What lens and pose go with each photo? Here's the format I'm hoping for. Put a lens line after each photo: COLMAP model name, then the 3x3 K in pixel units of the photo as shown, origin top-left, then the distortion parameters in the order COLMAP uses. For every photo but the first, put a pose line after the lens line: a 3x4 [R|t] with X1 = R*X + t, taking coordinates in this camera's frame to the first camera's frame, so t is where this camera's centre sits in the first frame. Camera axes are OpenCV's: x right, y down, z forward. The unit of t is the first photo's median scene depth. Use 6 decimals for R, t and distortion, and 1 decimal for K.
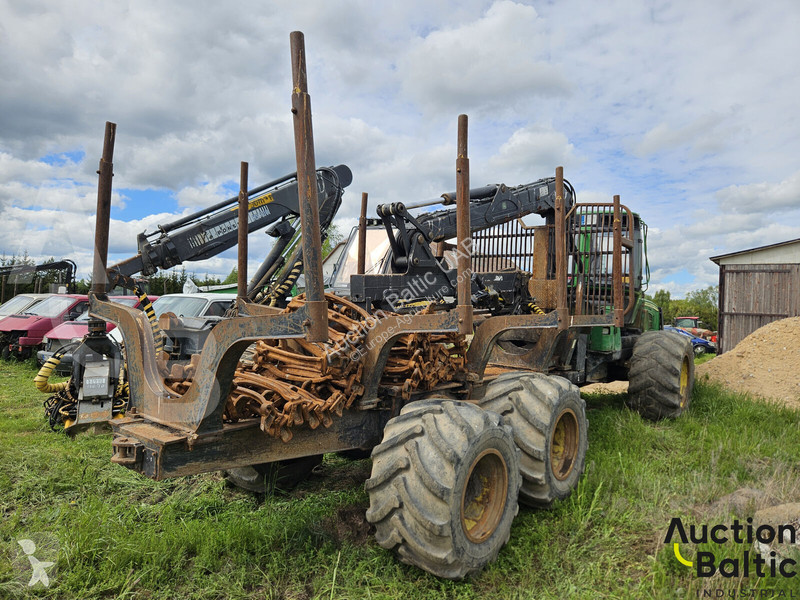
lens RADIAL K [[525.5, 0, 399.6], [0, 525.5, 297.7], [0, 0, 1]] dist [0.043852, -0.013834]
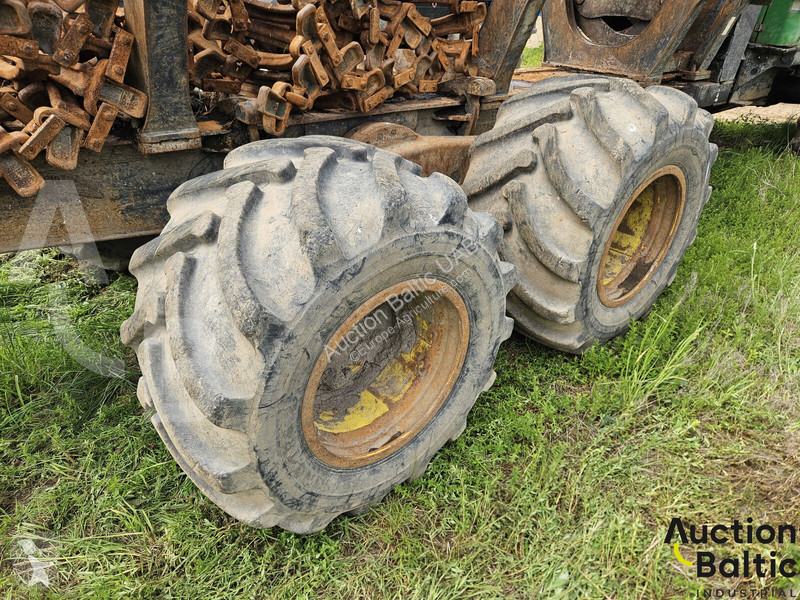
lens RADIAL K [[525.5, 0, 398.5], [0, 525.5, 300.4], [0, 0, 1]] dist [0.043852, -0.013834]
pose [[0.982747, 0.100934, -0.154989, 0.178323], [-0.008756, 0.862418, 0.506120, 0.083868], [0.184750, -0.496031, 0.848422, 0.533497]]
